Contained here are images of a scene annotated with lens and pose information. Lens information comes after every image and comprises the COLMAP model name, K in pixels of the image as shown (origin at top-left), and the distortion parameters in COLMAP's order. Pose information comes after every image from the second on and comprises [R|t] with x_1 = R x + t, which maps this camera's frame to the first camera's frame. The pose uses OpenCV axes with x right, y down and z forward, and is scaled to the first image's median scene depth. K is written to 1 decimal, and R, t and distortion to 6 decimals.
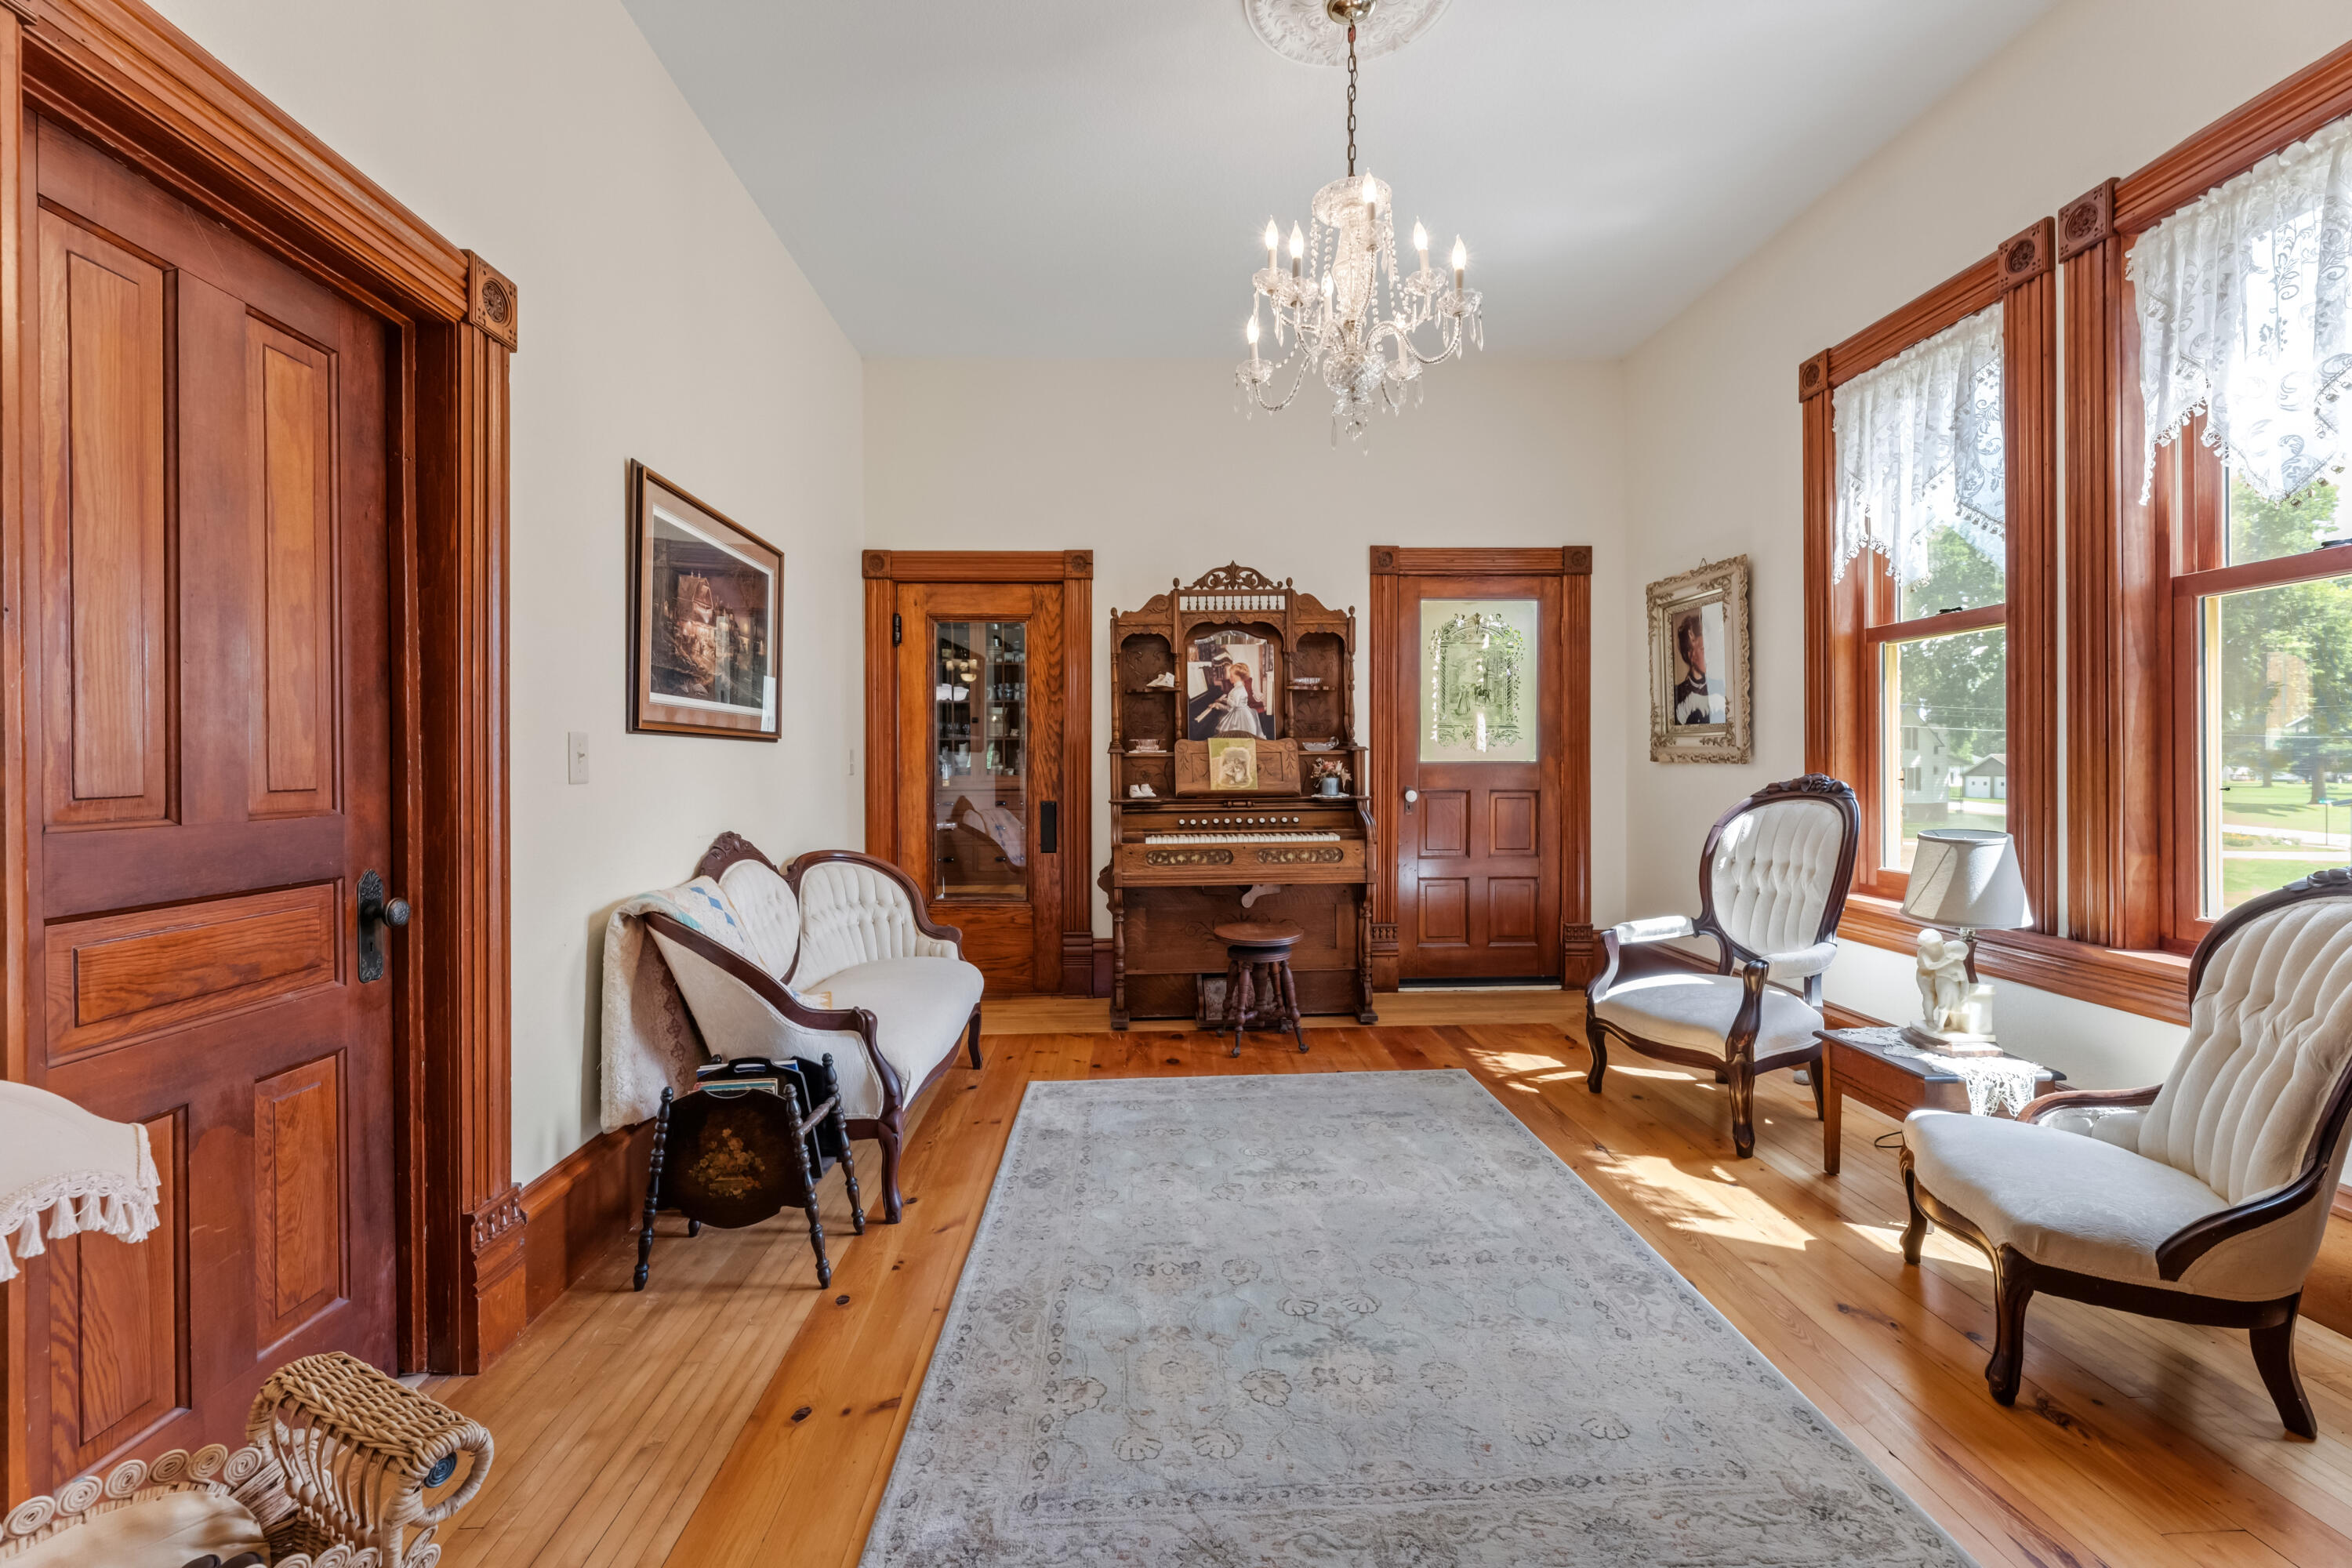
lens RADIAL K [[949.9, 0, 1172.8], [0, 949.9, 759.1], [0, 0, 1]] dist [-0.000150, -0.000202]
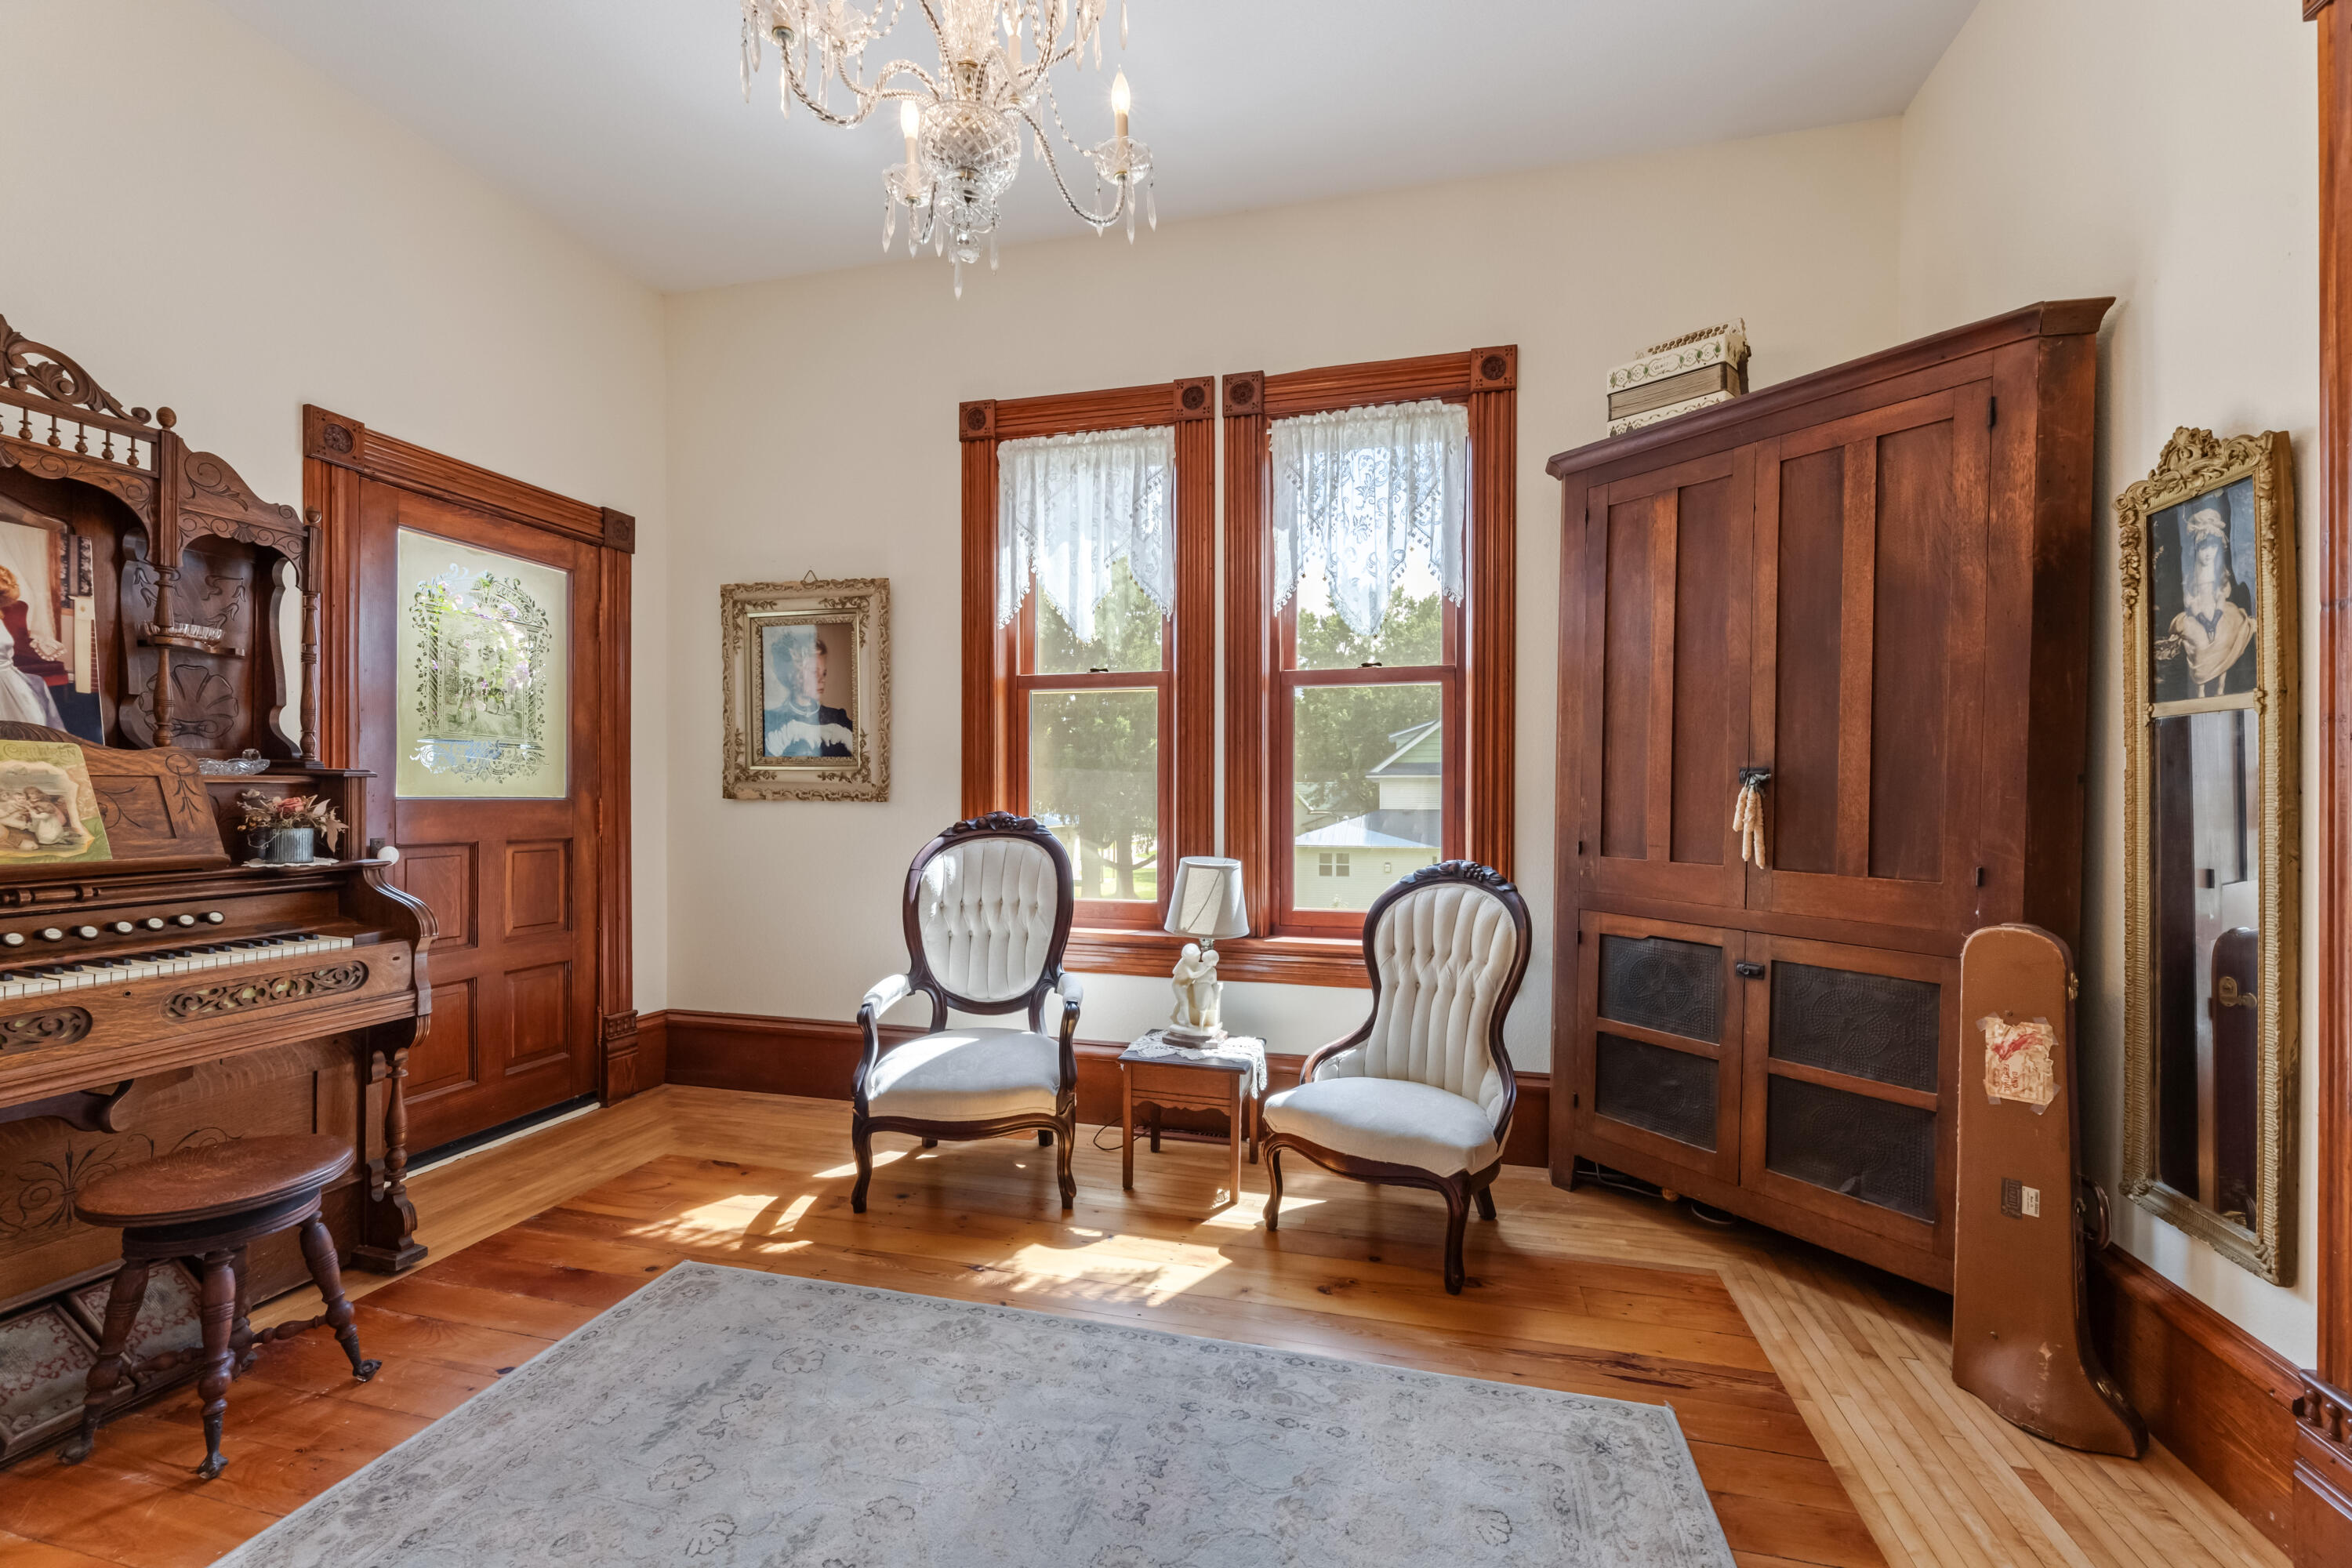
lens RADIAL K [[972.7, 0, 1175.9], [0, 972.7, 797.9], [0, 0, 1]] dist [-0.000376, -0.000028]
pose [[0.283703, 0.003651, 0.958905, -0.236067], [-0.006208, 0.999979, -0.001971, 0.001191], [-0.958892, -0.005394, 0.283719, 0.451771]]
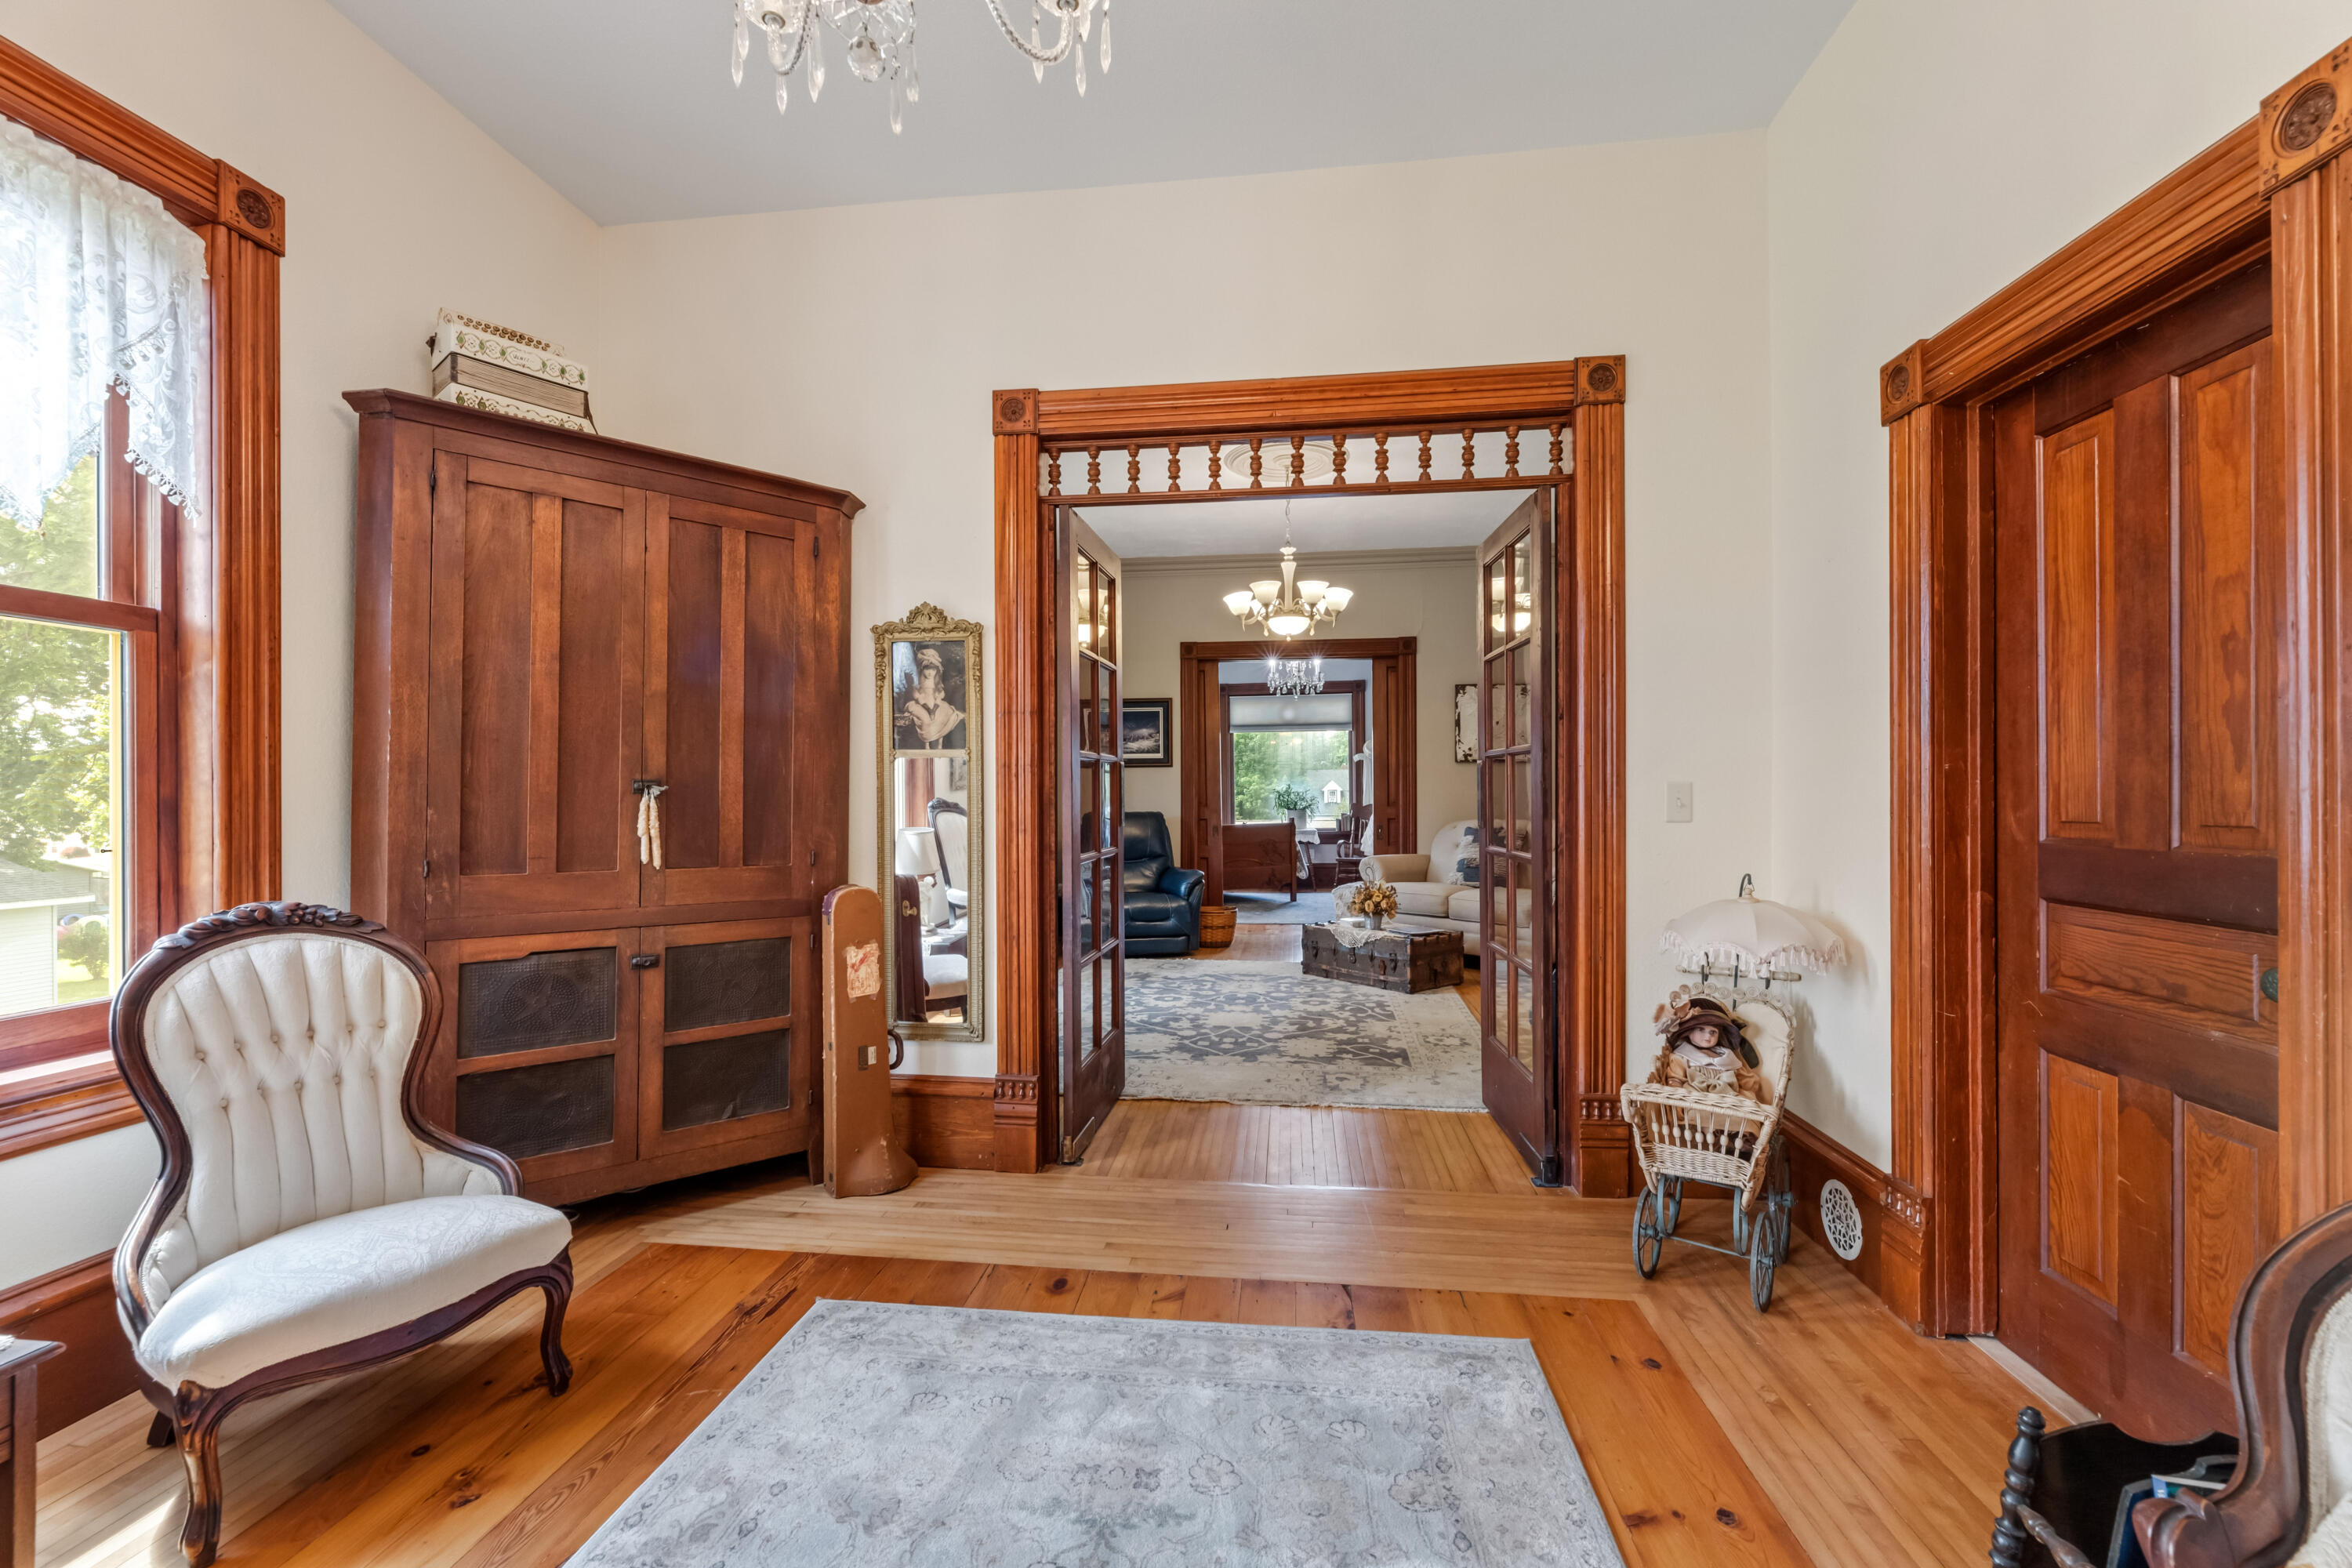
lens RADIAL K [[956.2, 0, 1176.3], [0, 956.2, 790.3], [0, 0, 1]] dist [0.000817, 0.000240]
pose [[-0.987830, 0.013052, 0.154989, -0.008359], [0.011430, 0.999870, -0.011352, -0.002051], [-0.155117, -0.009443, -0.987851, 0.906739]]
